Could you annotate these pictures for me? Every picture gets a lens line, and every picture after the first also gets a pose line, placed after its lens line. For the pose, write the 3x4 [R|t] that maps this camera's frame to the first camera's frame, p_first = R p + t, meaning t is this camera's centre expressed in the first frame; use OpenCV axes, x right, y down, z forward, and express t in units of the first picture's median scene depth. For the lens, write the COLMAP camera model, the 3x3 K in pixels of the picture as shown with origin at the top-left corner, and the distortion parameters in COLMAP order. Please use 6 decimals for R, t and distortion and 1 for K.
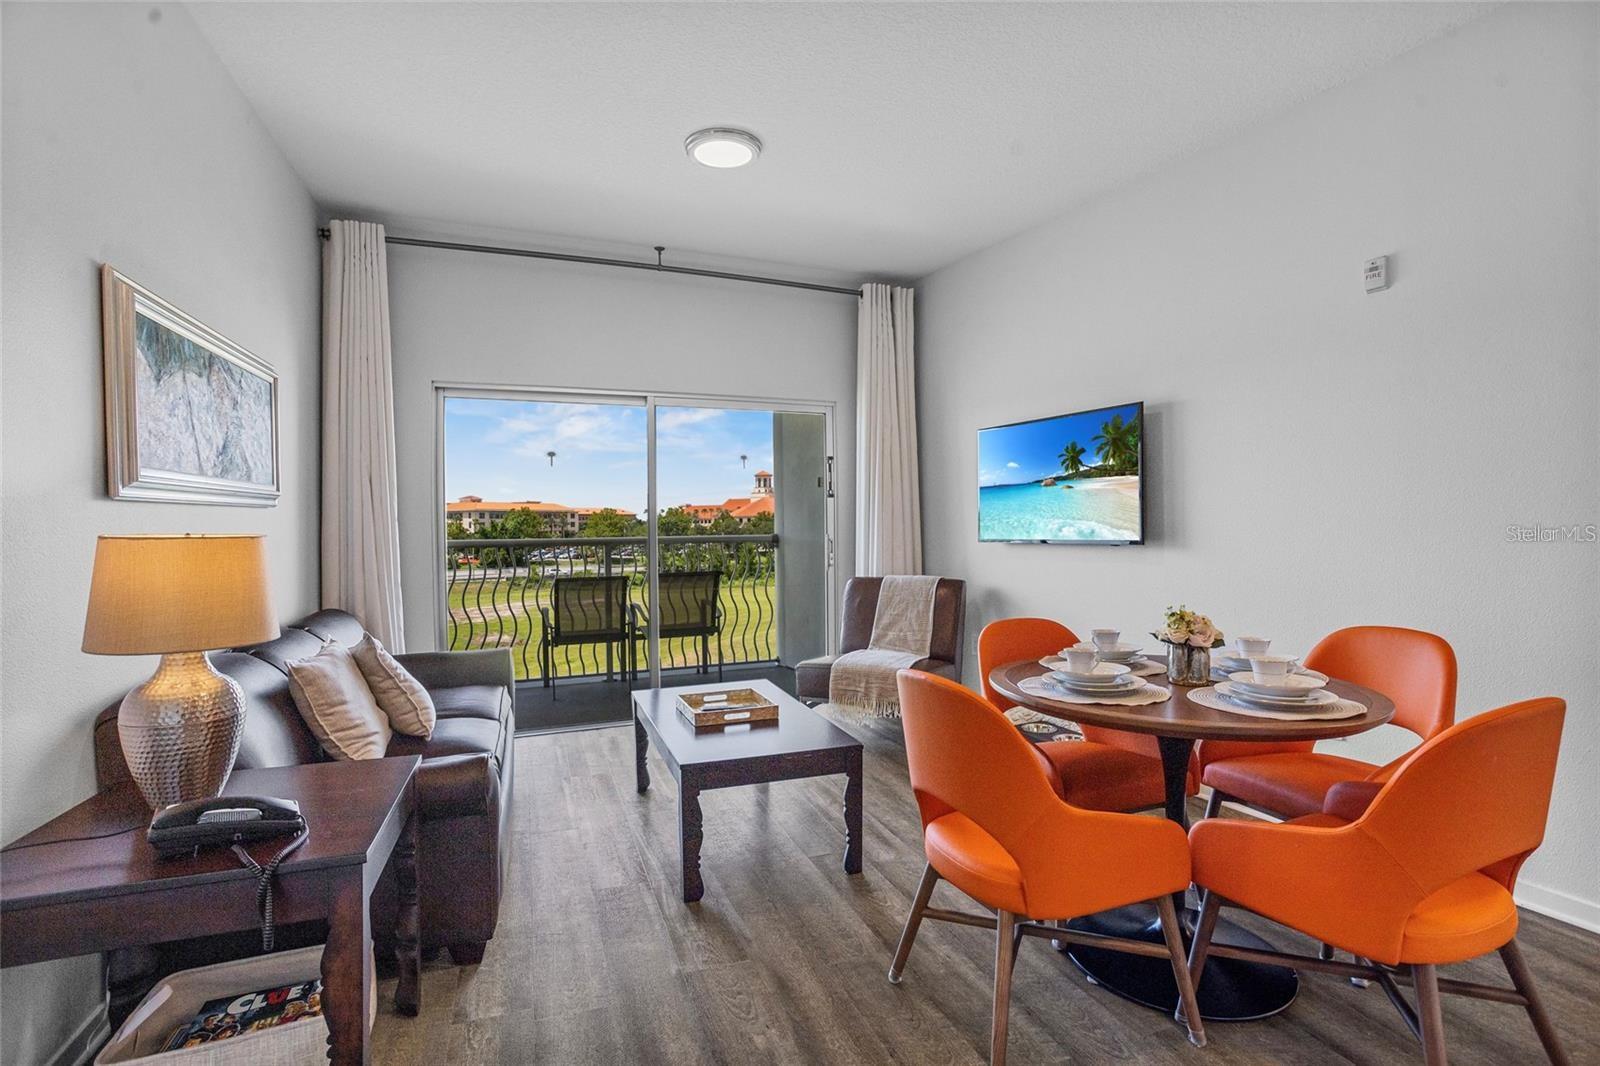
lens RADIAL K [[780.5, 0, 805.8], [0, 780.5, 534.3], [0, 0, 1]] dist [-0.044457, 0.028067]
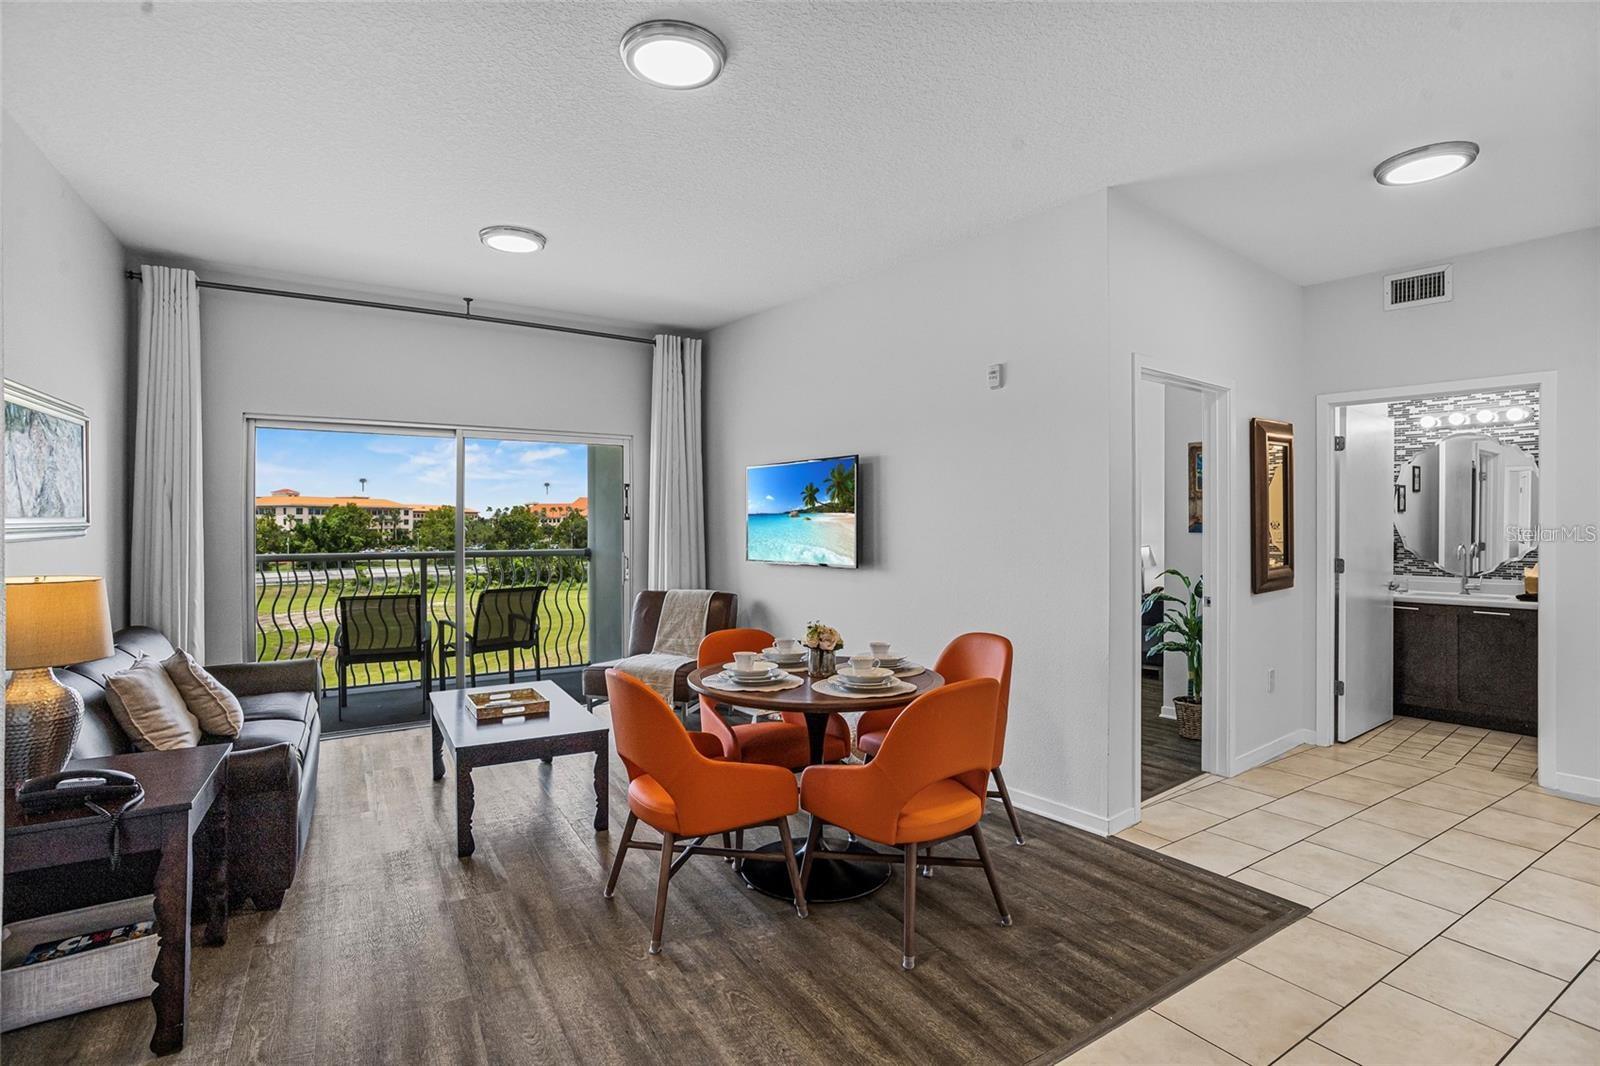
lens RADIAL K [[795.9, 0, 796.5], [0, 795.9, 526.1], [0, 0, 1]] dist [-0.034372, 0.027050]
pose [[0.986061, 0.008118, 0.166185, 0.141737], [-0.006374, 0.999919, -0.011026, -0.046136], [-0.166261, 0.009813, 0.986033, -0.308387]]
